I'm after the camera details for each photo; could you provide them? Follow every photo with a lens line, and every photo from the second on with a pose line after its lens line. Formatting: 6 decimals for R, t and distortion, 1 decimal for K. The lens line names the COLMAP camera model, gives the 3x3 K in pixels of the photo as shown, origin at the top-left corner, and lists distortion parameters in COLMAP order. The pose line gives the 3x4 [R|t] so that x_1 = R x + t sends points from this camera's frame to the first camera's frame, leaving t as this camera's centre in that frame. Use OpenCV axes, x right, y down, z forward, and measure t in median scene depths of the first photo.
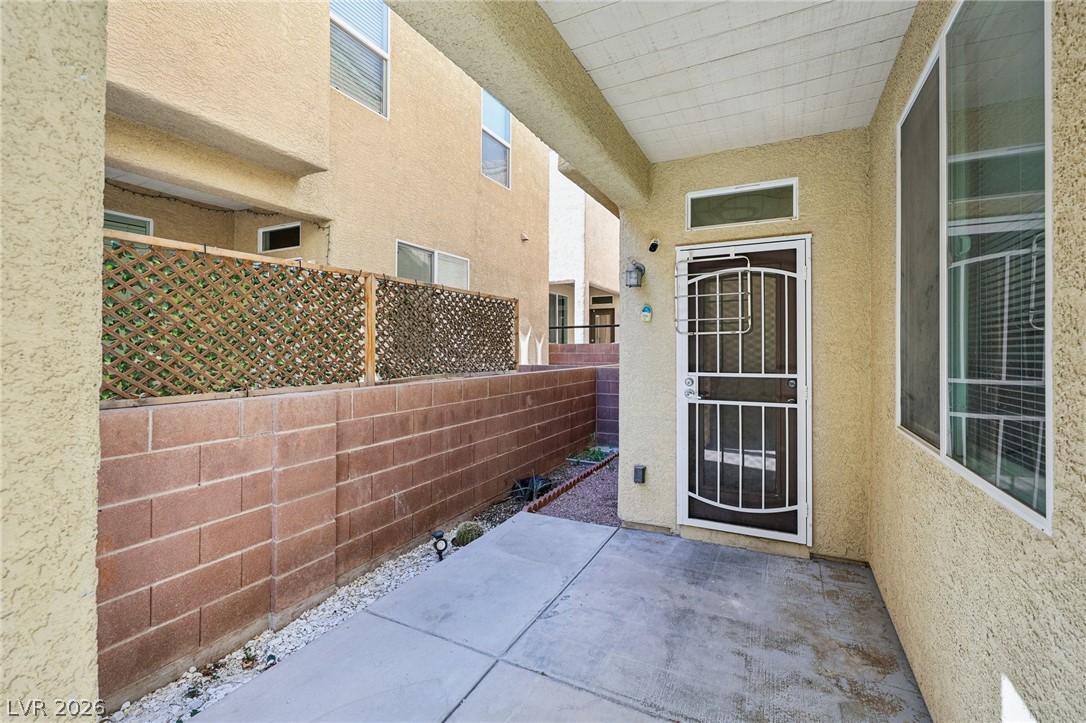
lens RADIAL K [[469.7, 0, 536.7], [0, 469.7, 345.3], [0, 0, 1]] dist [-0.001709, 0.000646]
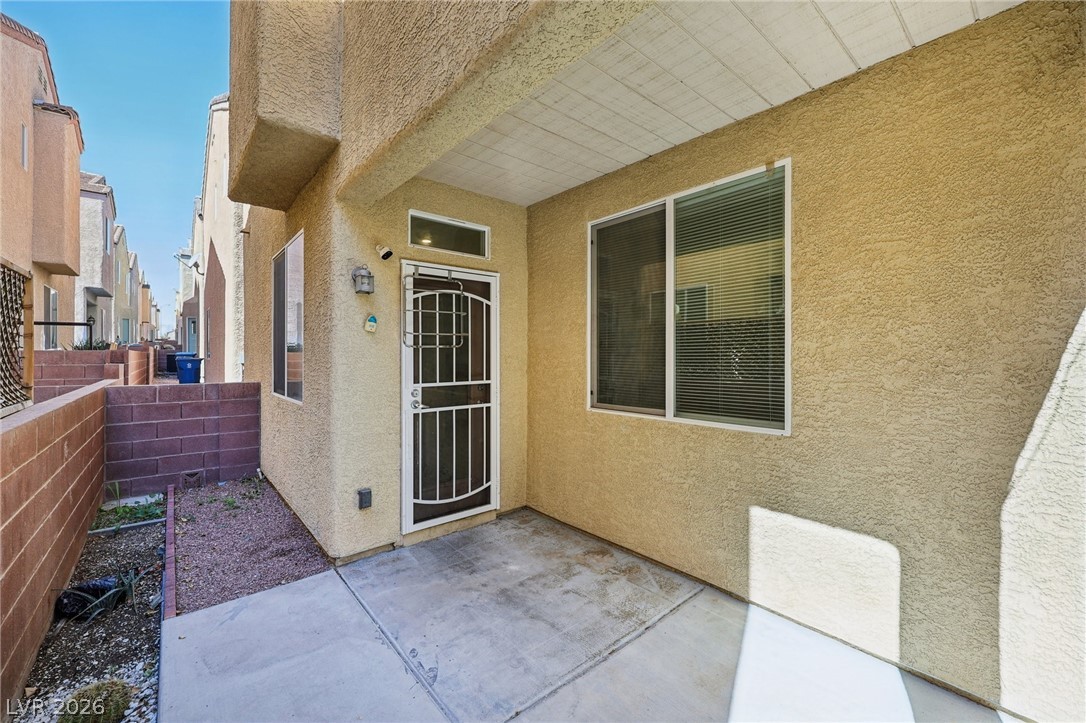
lens RADIAL K [[436.2, 0, 541.2], [0, 436.2, 358.7], [0, 0, 1]] dist [-0.002112, 0.000813]
pose [[0.381851, -0.006914, 0.924198, -0.486249], [-0.005433, 0.999938, 0.009725, -0.009642], [-0.924208, -0.008734, 0.381789, 0.401247]]
